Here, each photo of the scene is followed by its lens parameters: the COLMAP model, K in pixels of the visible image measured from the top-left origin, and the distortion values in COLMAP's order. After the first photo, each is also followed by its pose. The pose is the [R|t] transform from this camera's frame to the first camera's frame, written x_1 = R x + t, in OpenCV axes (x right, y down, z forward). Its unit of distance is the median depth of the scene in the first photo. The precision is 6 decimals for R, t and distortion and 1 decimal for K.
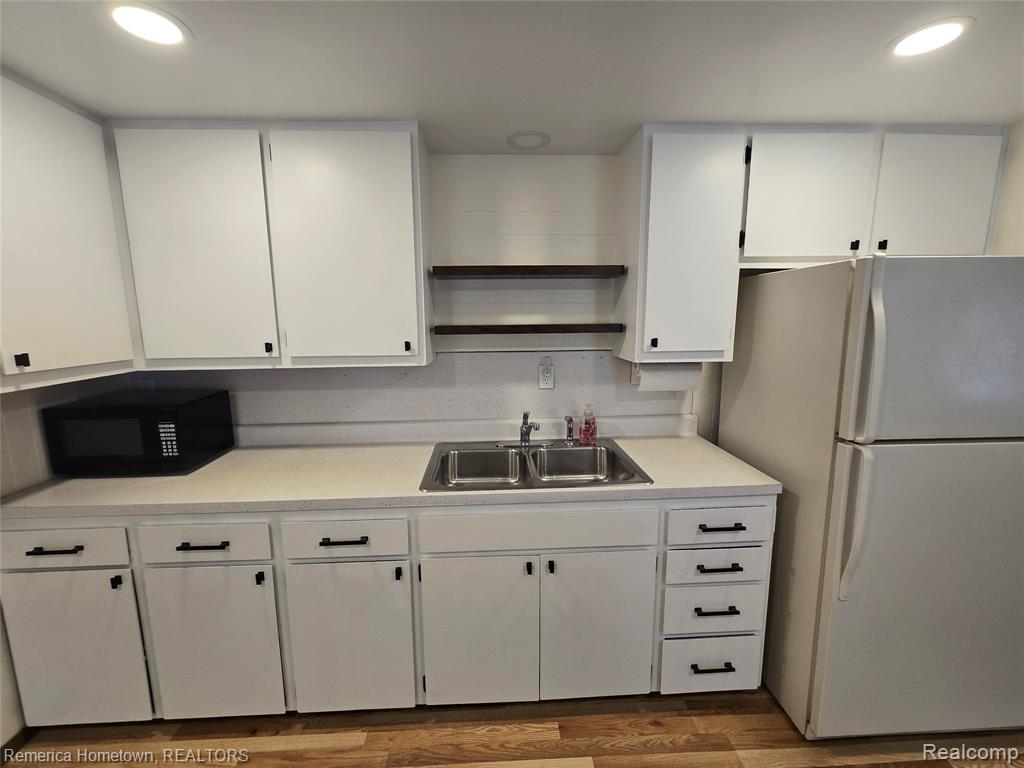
lens RADIAL K [[421.2, 0, 508.1], [0, 421.2, 376.8], [0, 0, 1]] dist [0.001976, 0.000320]
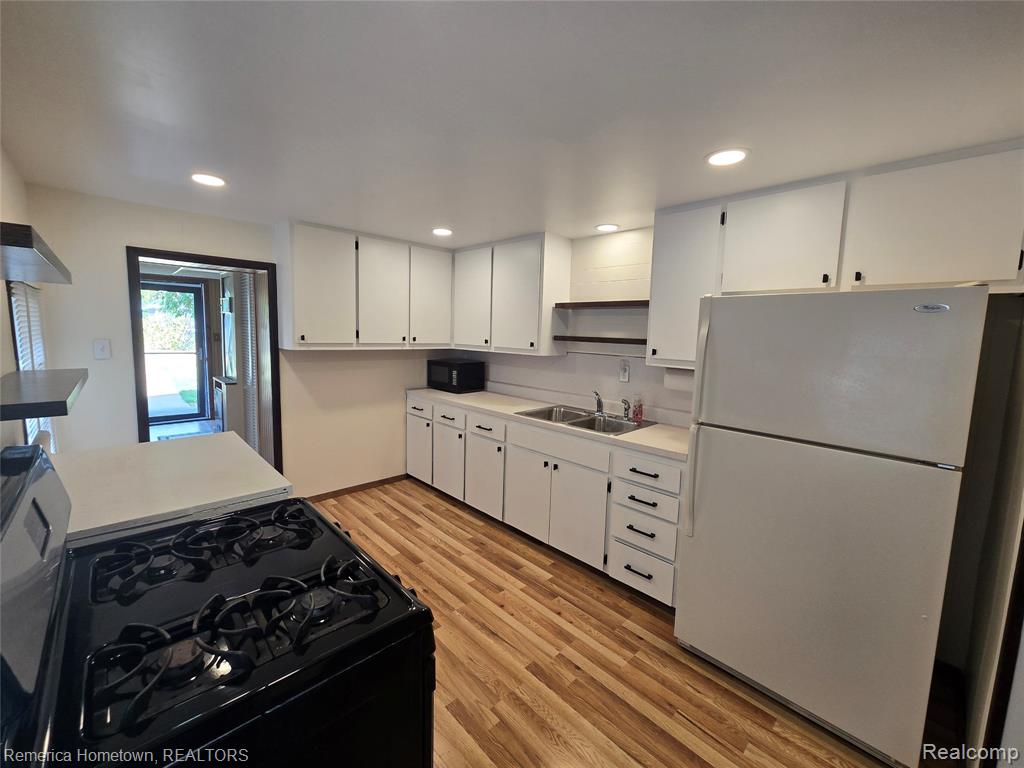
lens RADIAL K [[421.2, 0, 508.1], [0, 421.2, 376.8], [0, 0, 1]] dist [0.001976, 0.000320]
pose [[0.658130, 0.111171, -0.744651, 1.169381], [-0.144766, 0.989269, 0.019745, 0.052953], [0.738856, 0.094805, 0.667162, -0.369597]]
